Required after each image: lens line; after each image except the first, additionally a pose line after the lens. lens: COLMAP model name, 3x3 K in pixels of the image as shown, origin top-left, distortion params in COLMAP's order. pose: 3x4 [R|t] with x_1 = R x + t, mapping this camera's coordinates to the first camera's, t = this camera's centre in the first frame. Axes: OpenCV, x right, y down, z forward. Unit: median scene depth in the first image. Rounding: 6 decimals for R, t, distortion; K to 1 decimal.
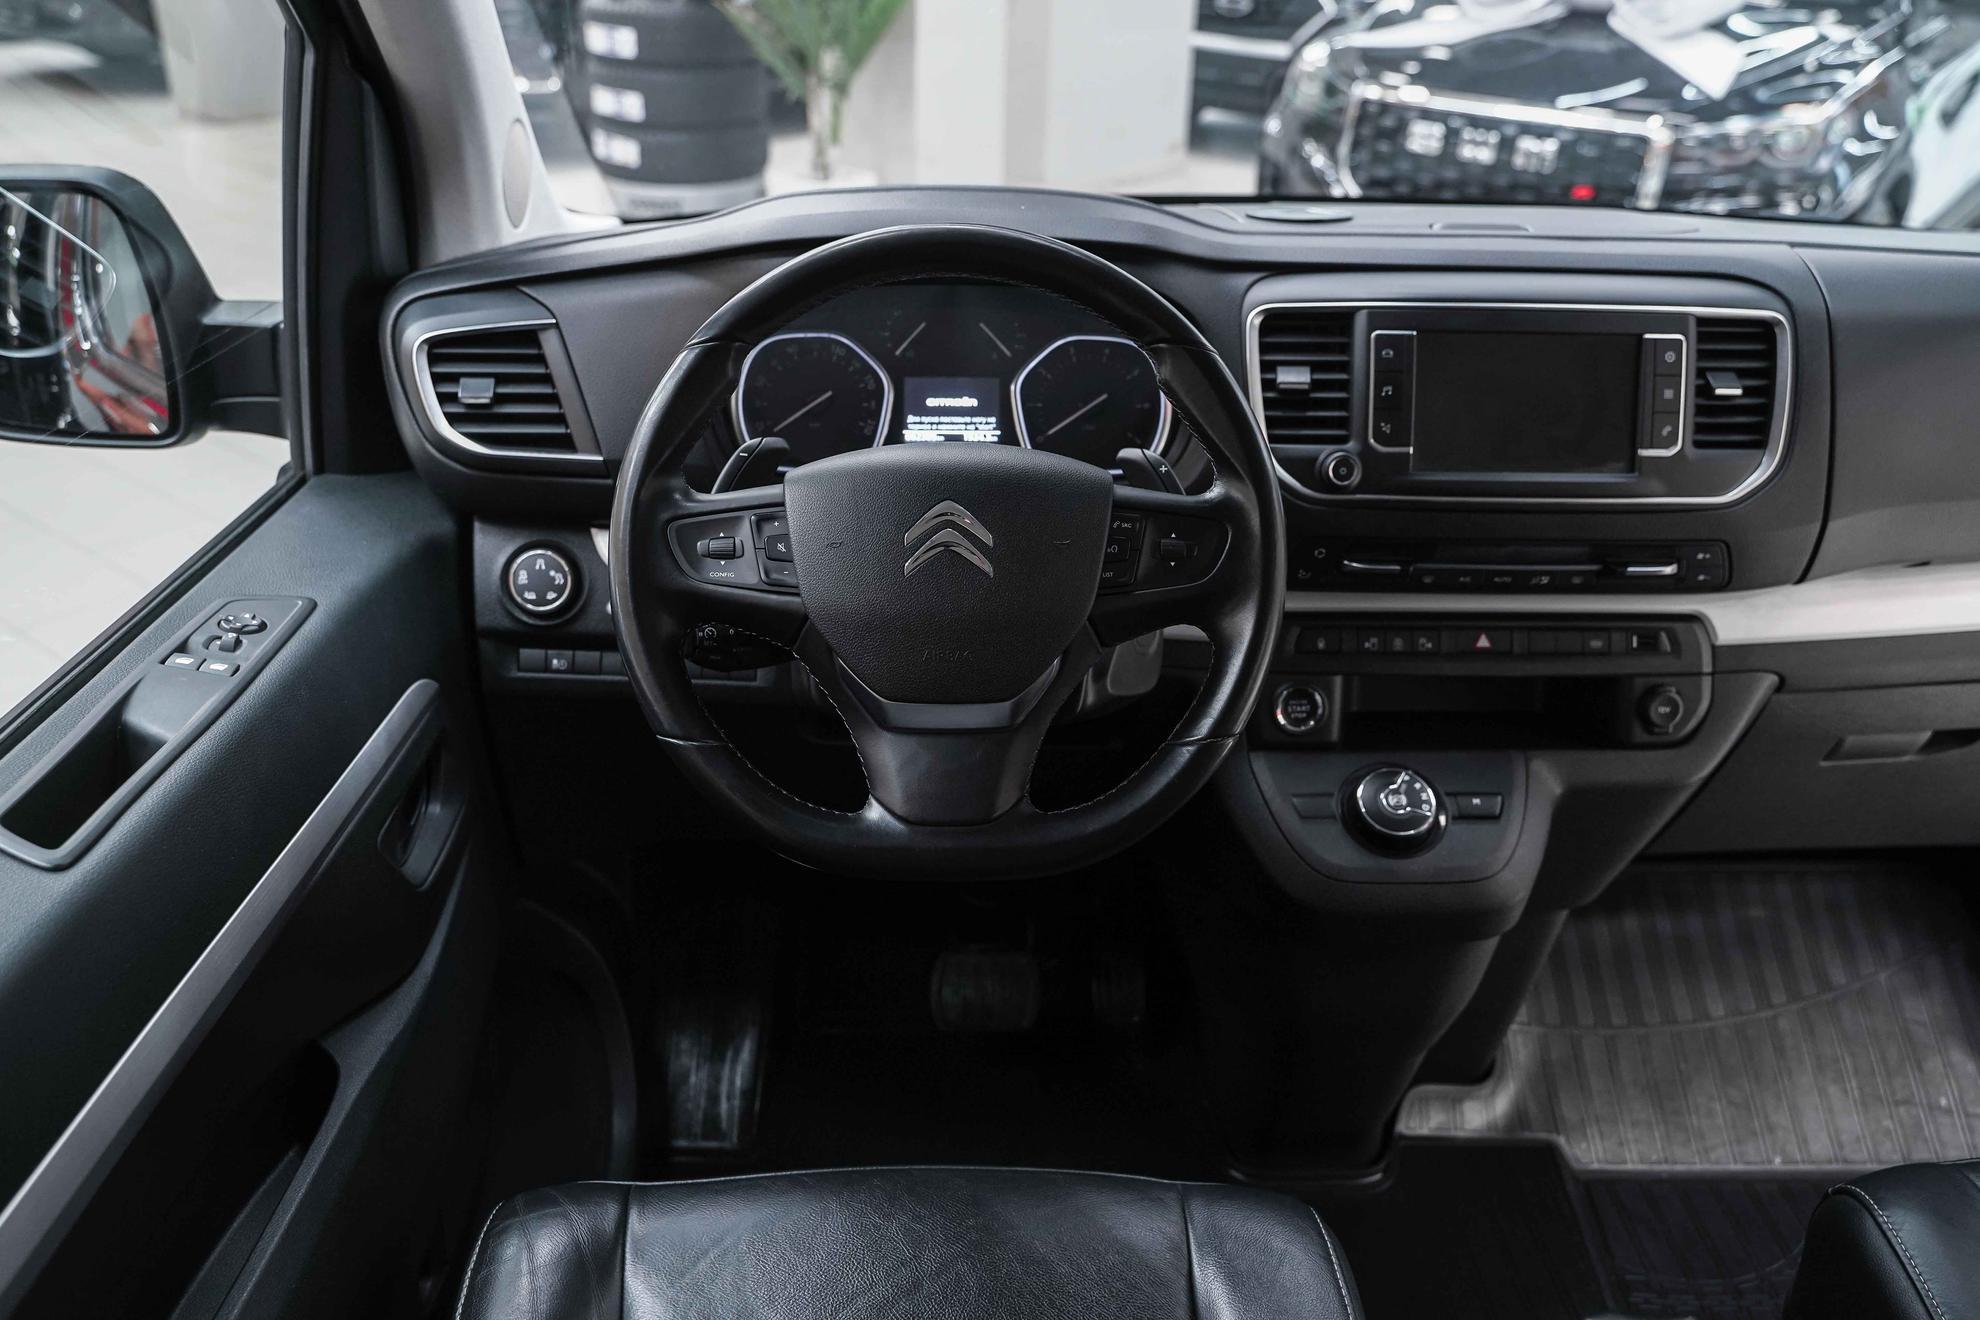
lens RADIAL K [[1576.0, 0, 952.9], [0, 1576.0, 646.1], [0, 0, 1]] dist [-0.024883, 0.007018]
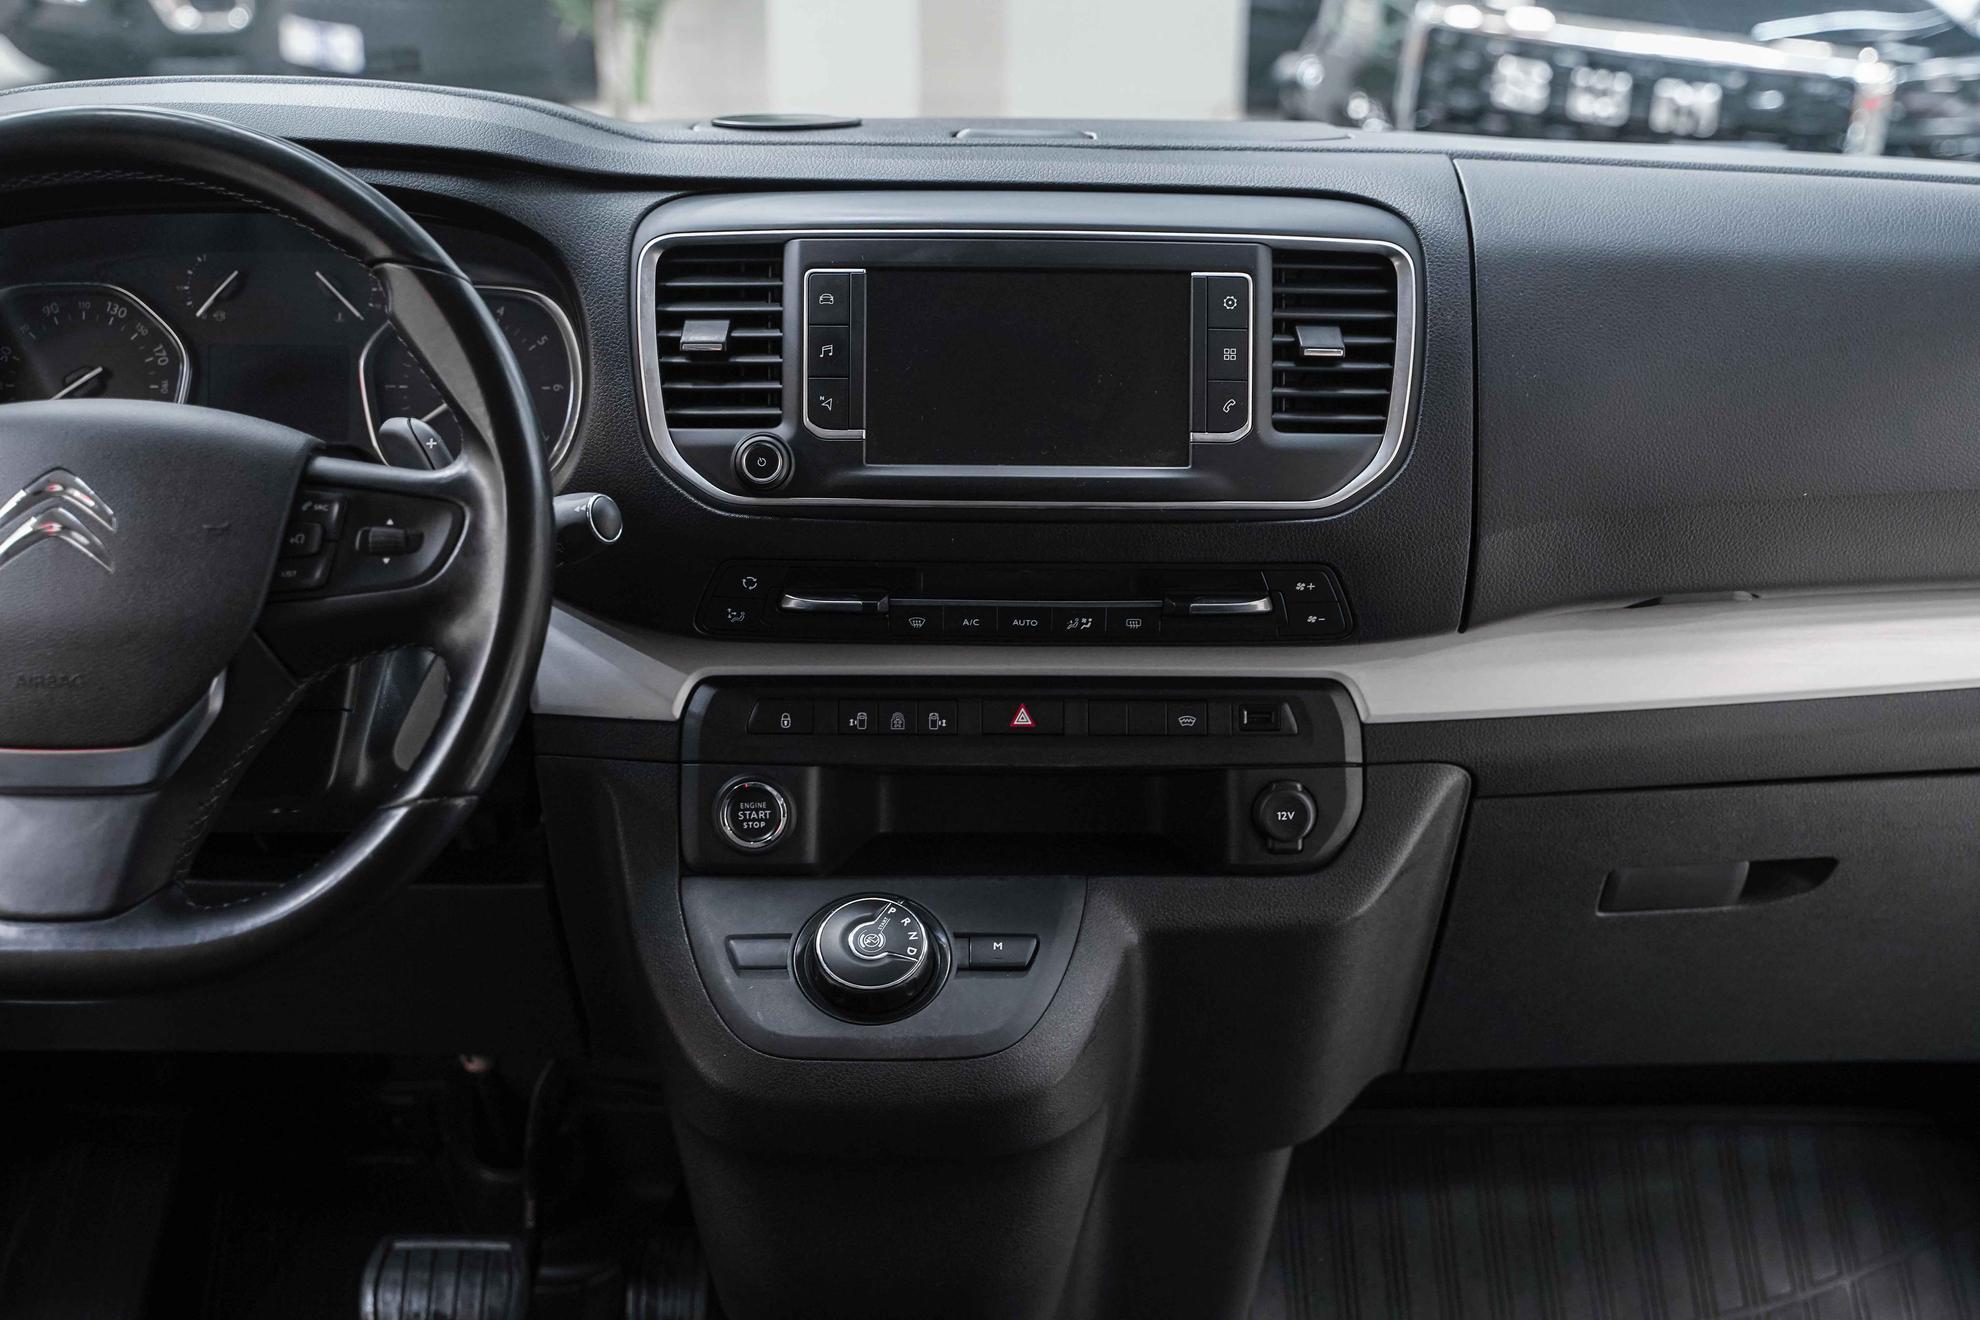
lens RADIAL K [[2609.2, 0, 990.0], [0, 2609.2, 660.0], [0, 0, 1]] dist [0.006575, -0.017381]
pose [[0.999990, -0.002431, -0.003841, 0.338280], [0.002002, 0.994142, -0.108064, 0.099024], [0.004081, 0.108055, 0.994136, -0.149605]]
